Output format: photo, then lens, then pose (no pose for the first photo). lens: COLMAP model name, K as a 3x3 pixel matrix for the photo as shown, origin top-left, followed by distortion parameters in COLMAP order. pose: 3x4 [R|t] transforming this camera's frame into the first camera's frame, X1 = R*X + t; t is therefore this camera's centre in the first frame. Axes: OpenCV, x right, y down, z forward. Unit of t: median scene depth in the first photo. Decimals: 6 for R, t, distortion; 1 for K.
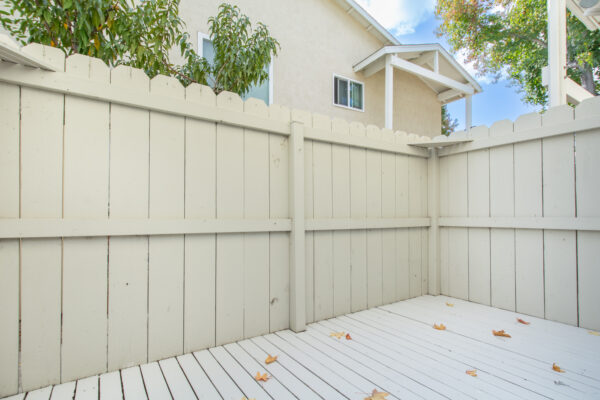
lens RADIAL K [[294.5, 0, 300.2], [0, 294.5, 213.5], [0, 0, 1]] dist [-0.003820, -0.000226]
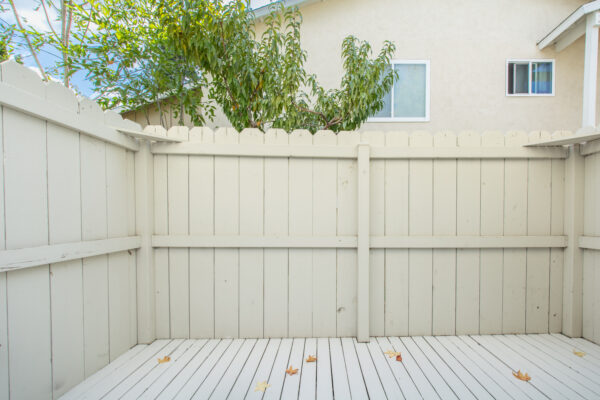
lens RADIAL K [[271.0, 0, 321.7], [0, 271.0, 225.9], [0, 0, 1]] dist [-0.002914, -0.000178]
pose [[0.854941, 0.015137, -0.518505, 0.271295], [0.001780, 0.999483, 0.032114, -0.038195], [0.518723, -0.028378, 0.854472, 0.064599]]
